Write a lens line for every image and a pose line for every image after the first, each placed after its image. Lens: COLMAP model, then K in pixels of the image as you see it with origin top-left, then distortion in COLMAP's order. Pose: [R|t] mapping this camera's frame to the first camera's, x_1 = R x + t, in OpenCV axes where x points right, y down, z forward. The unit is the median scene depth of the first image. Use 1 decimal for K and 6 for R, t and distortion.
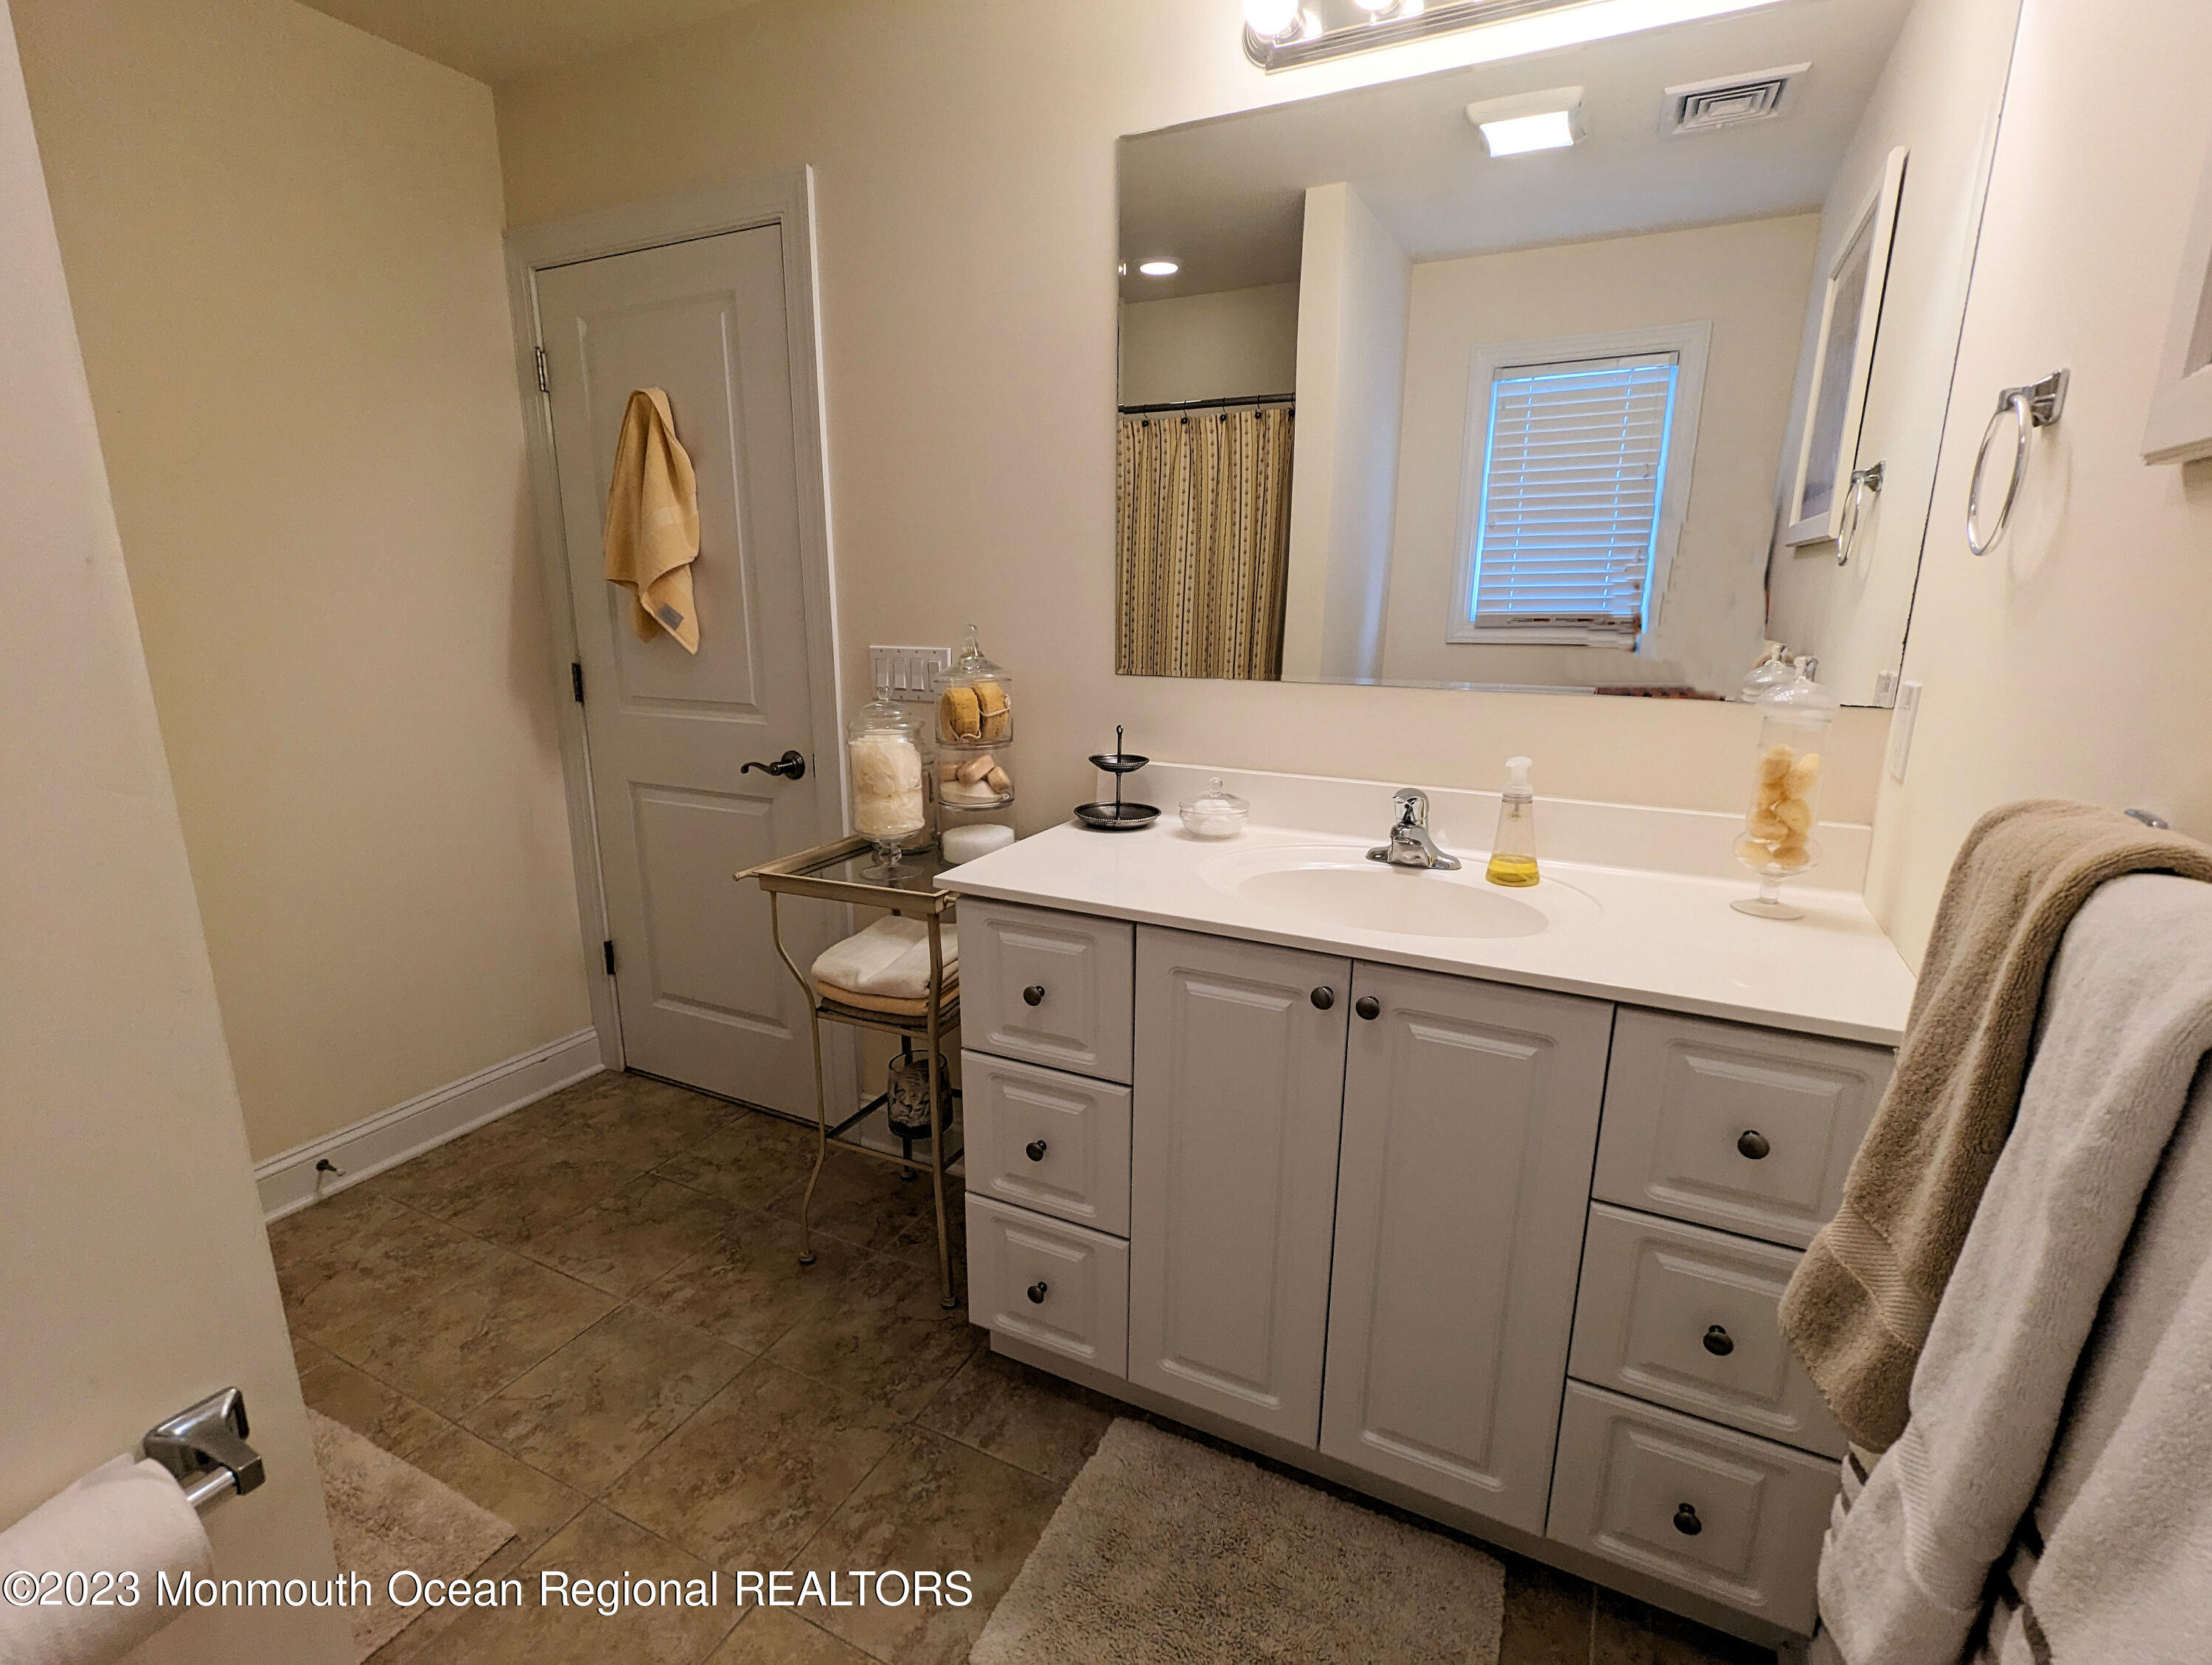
lens RADIAL K [[1046.8, 0, 1104.4], [0, 1046.8, 833.1], [0, 0, 1]] dist [-0.002373, 0.001458]
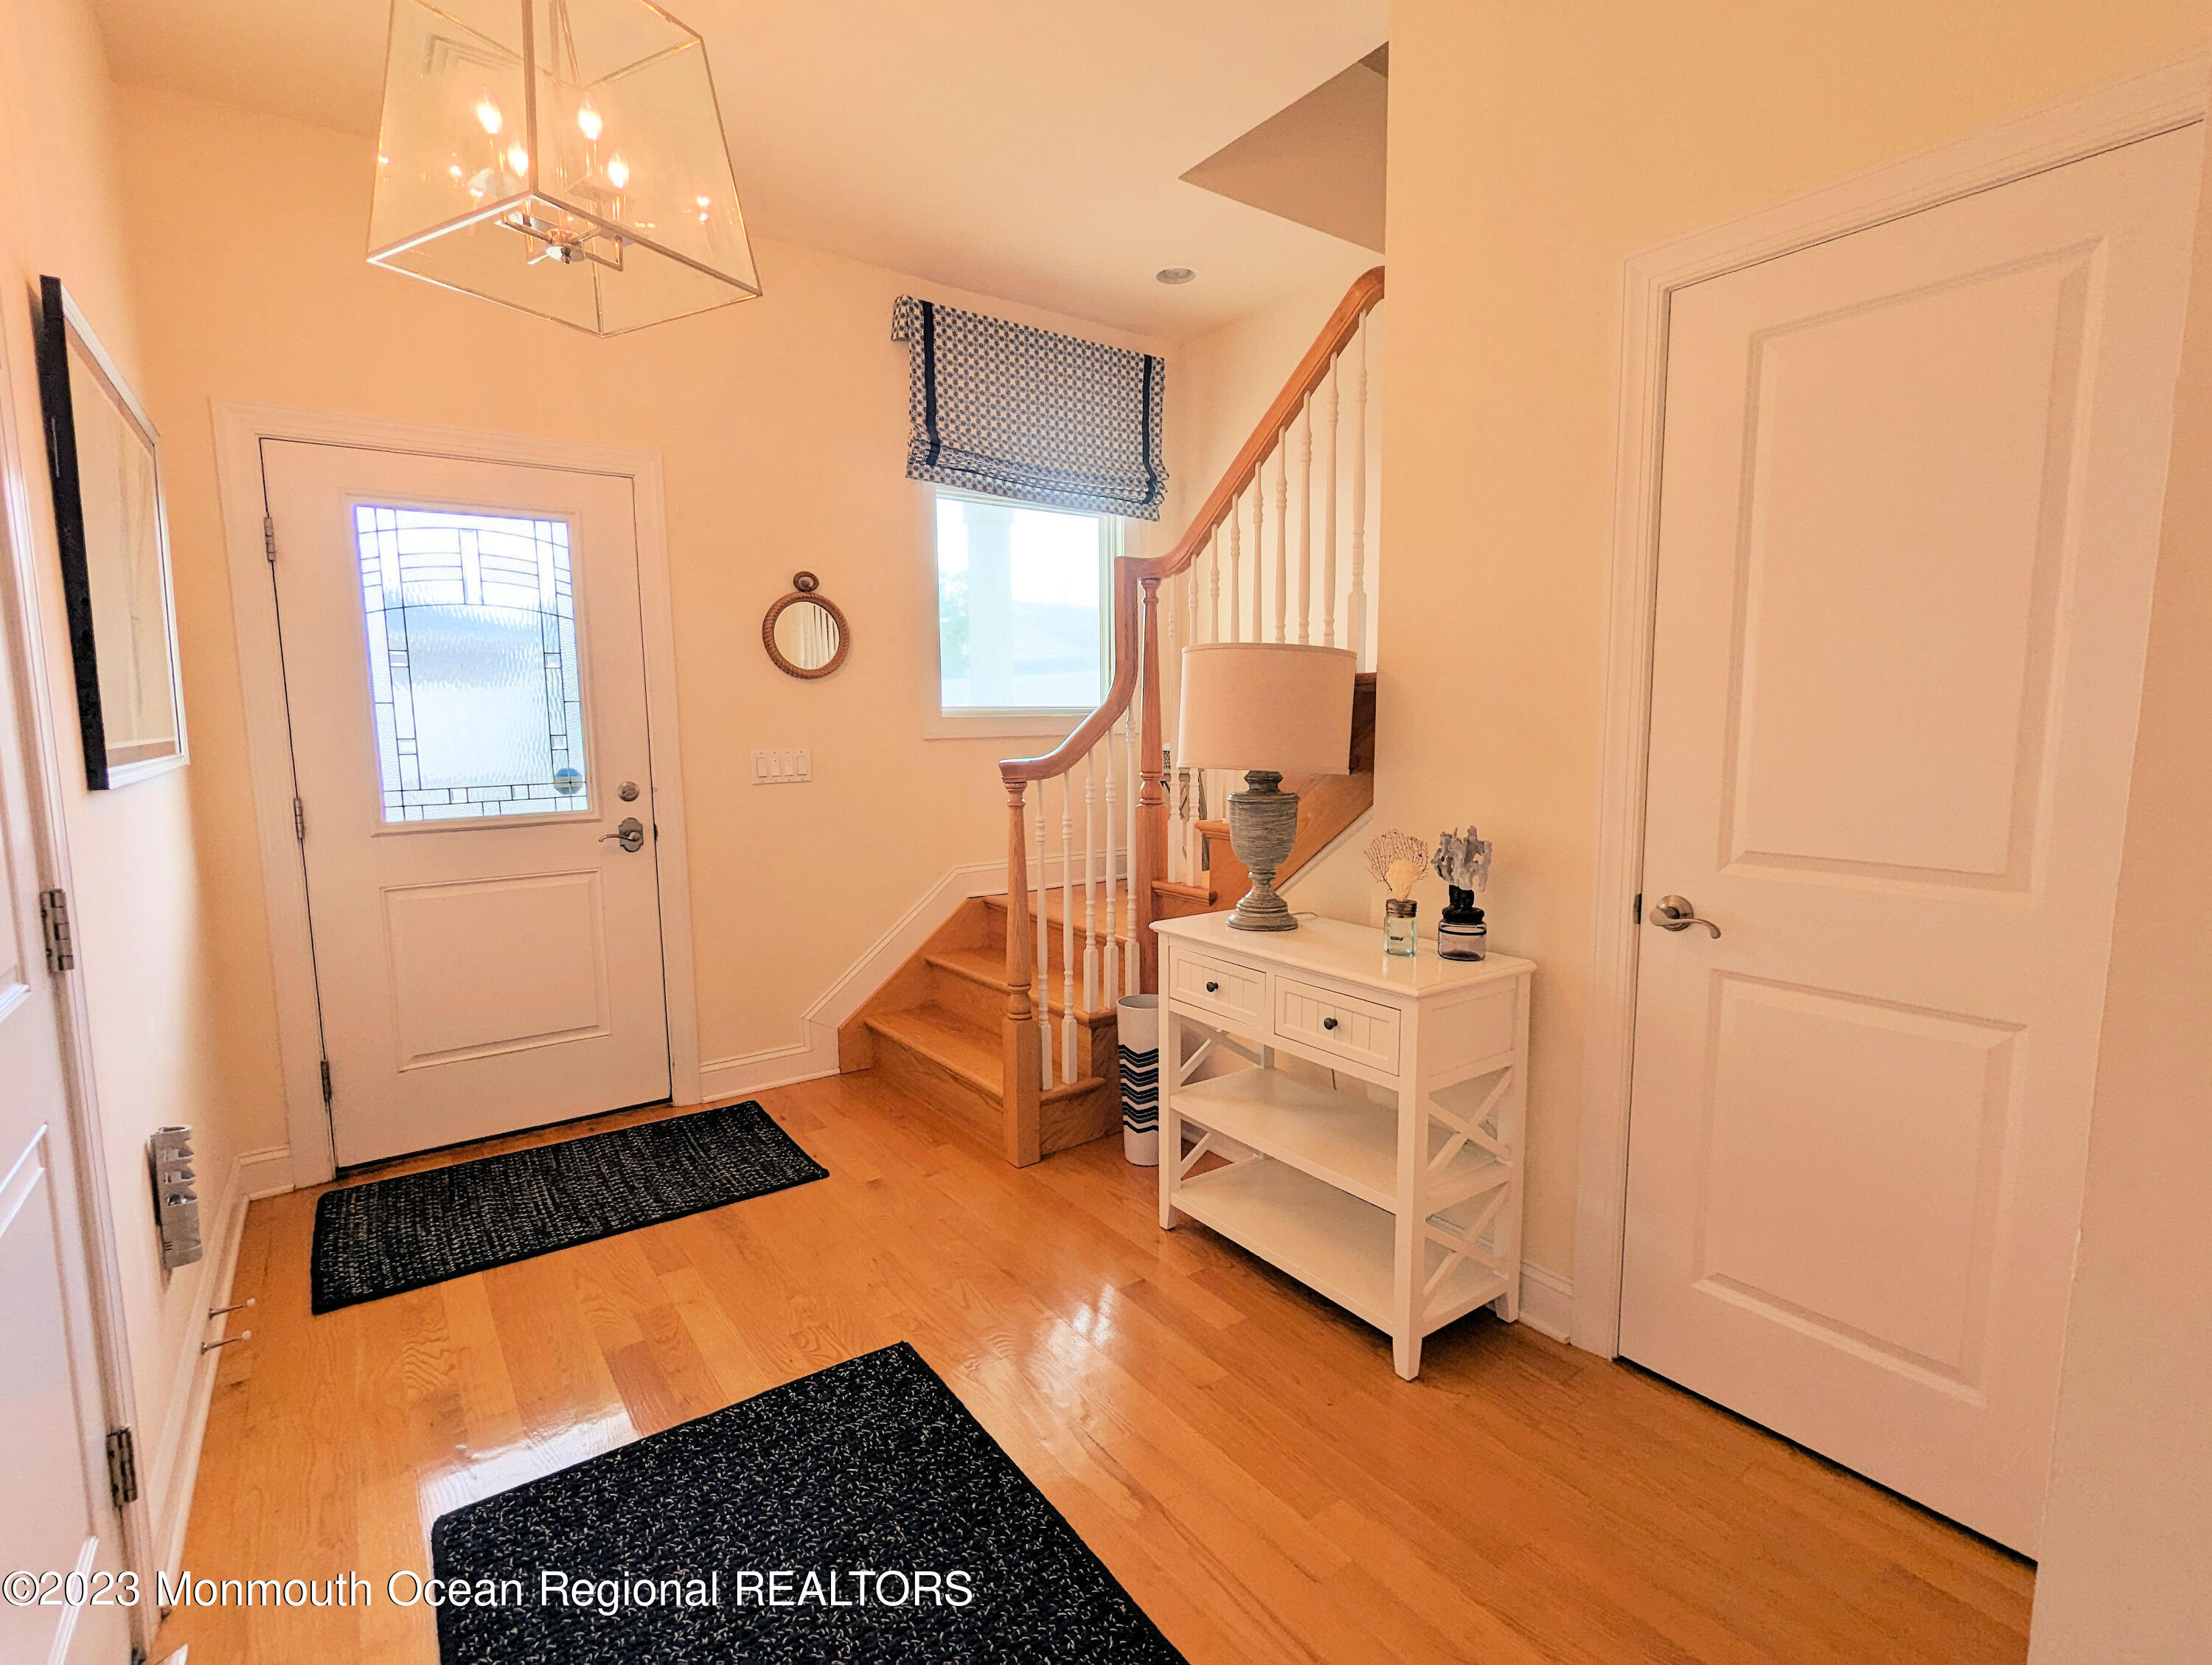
lens RADIAL K [[1046.8, 0, 1104.4], [0, 1046.8, 833.1], [0, 0, 1]] dist [-0.002373, 0.001458]
pose [[0.892926, 0.042655, -0.448178, -0.500798], [-0.093406, 0.991392, -0.091743, -0.036181], [0.440406, 0.123783, 0.889224, 0.174126]]
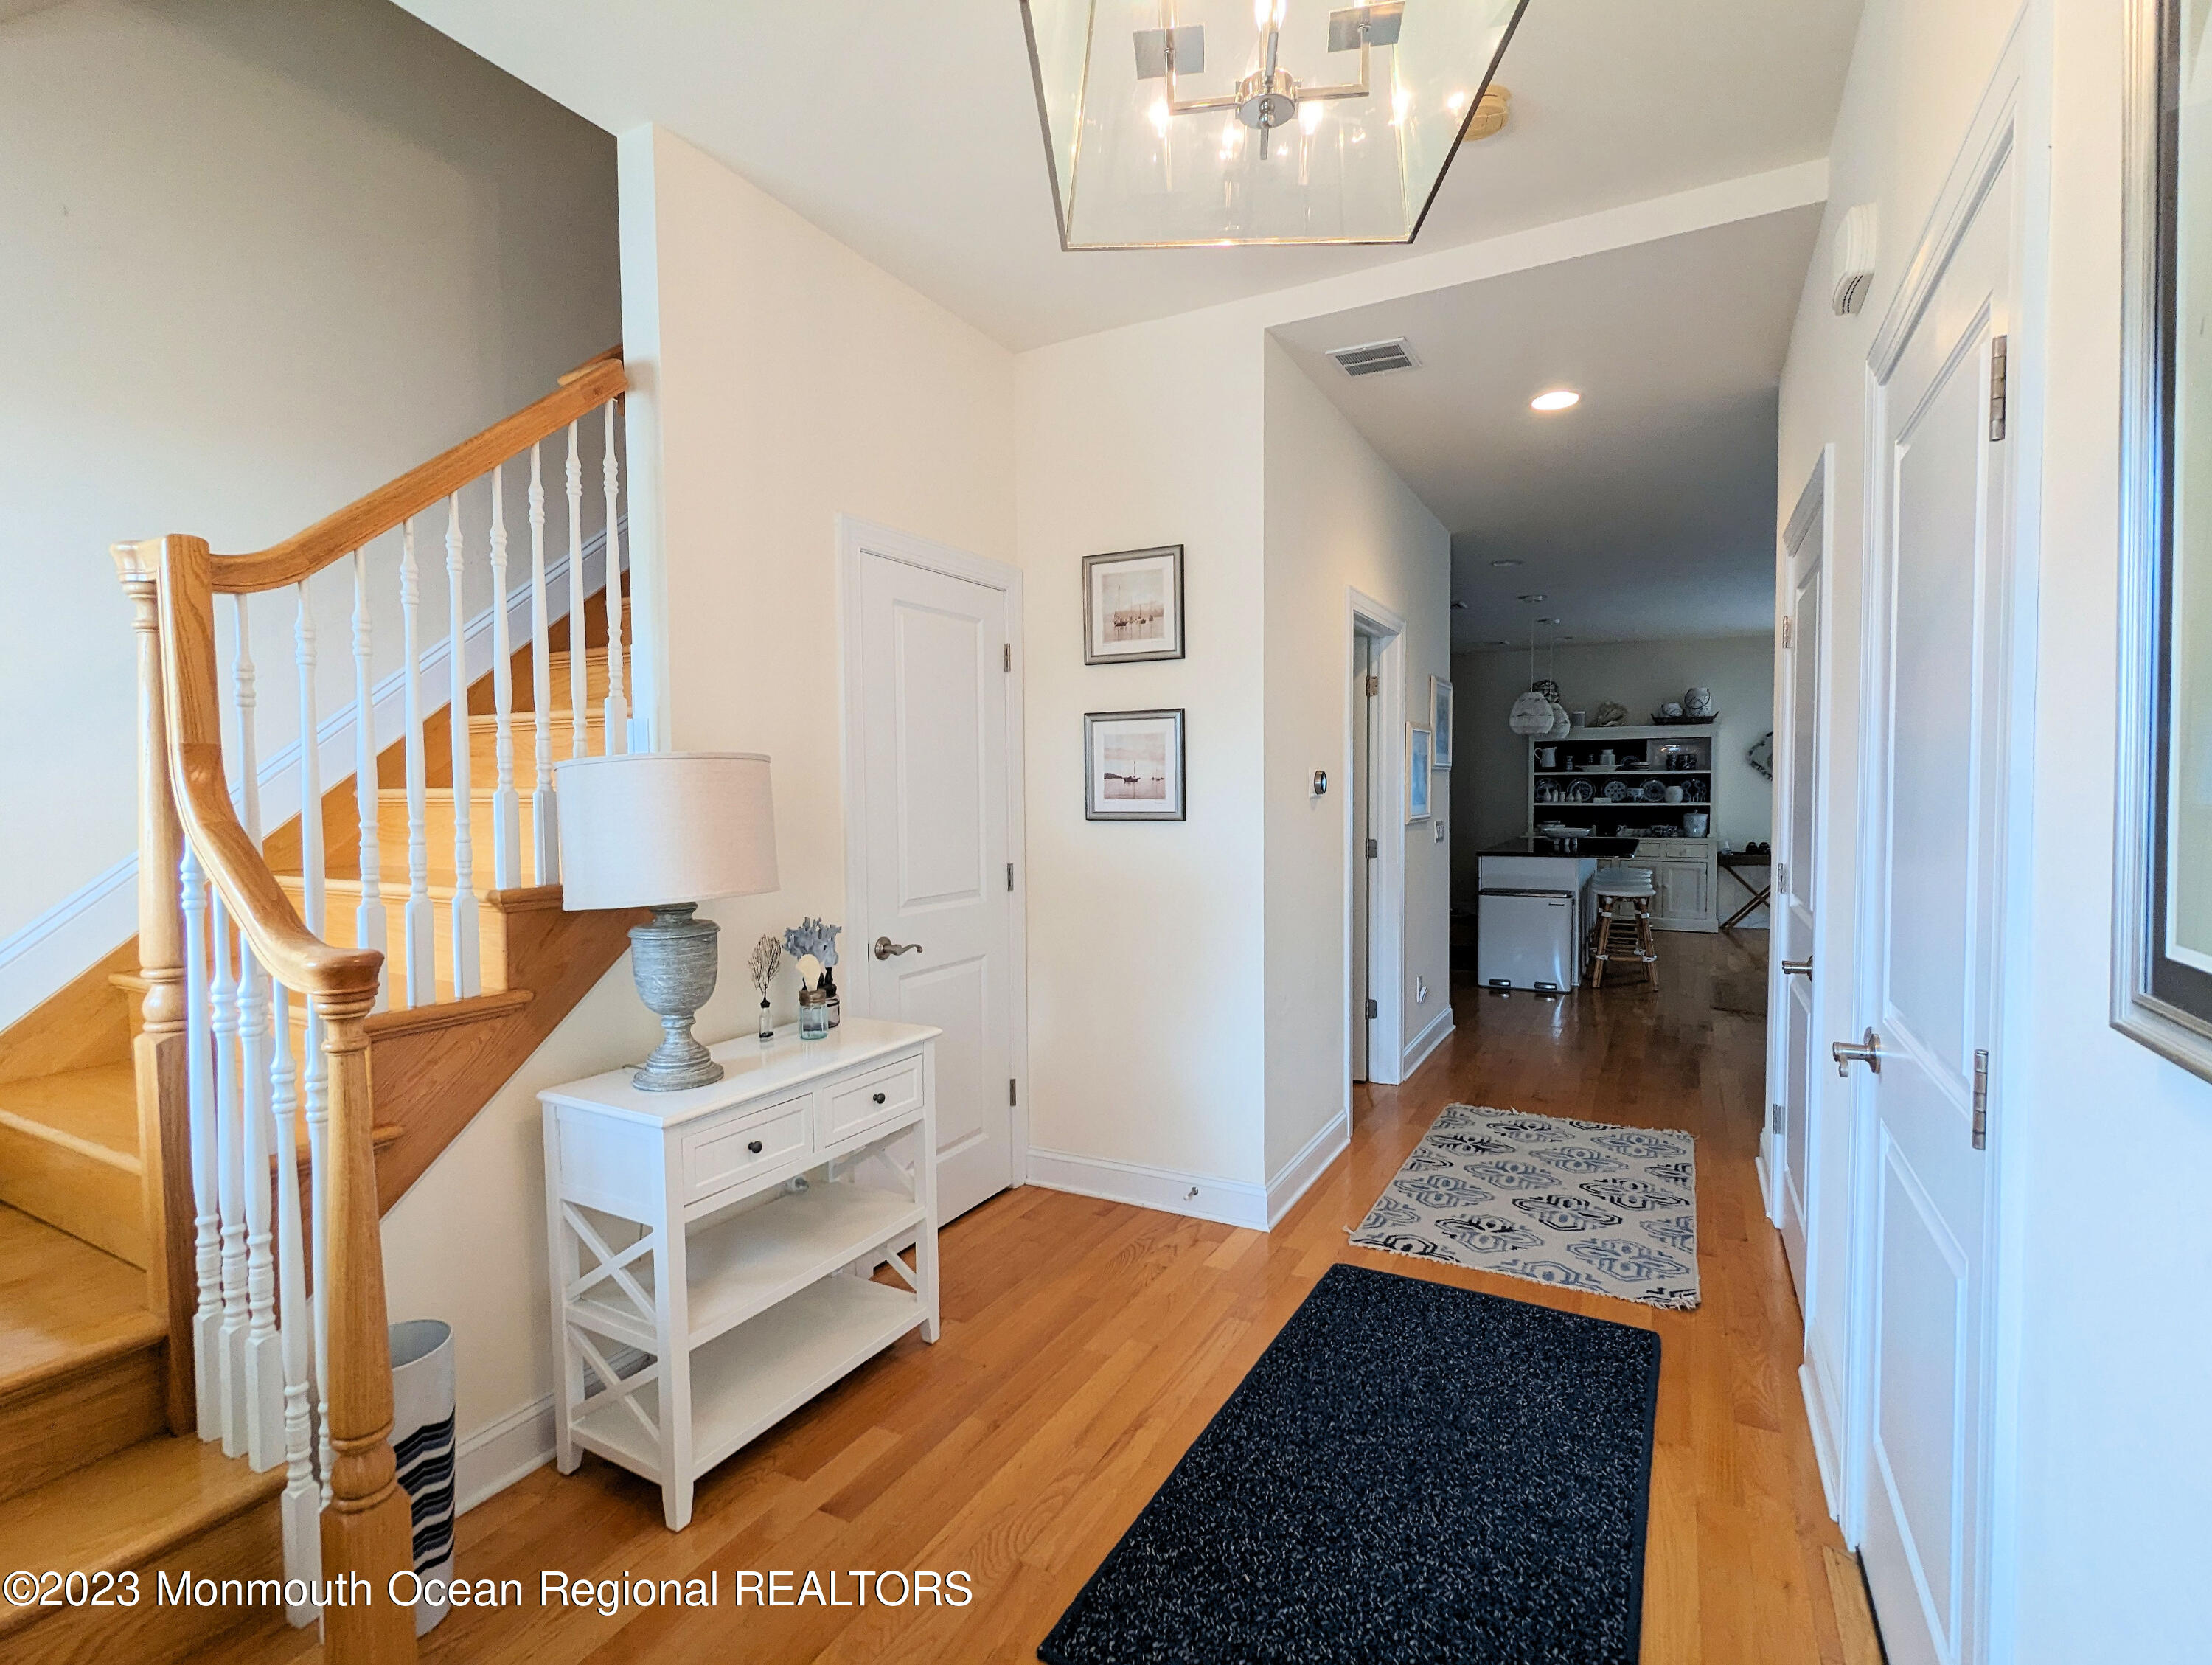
lens RADIAL K [[1046.8, 0, 1104.4], [0, 1046.8, 833.1], [0, 0, 1]] dist [-0.002373, 0.001458]
pose [[0.025567, -0.046006, 0.998614, -1.535984], [0.246178, 0.968467, 0.038314, -0.183839], [-0.968887, 0.244857, 0.036086, 0.675073]]
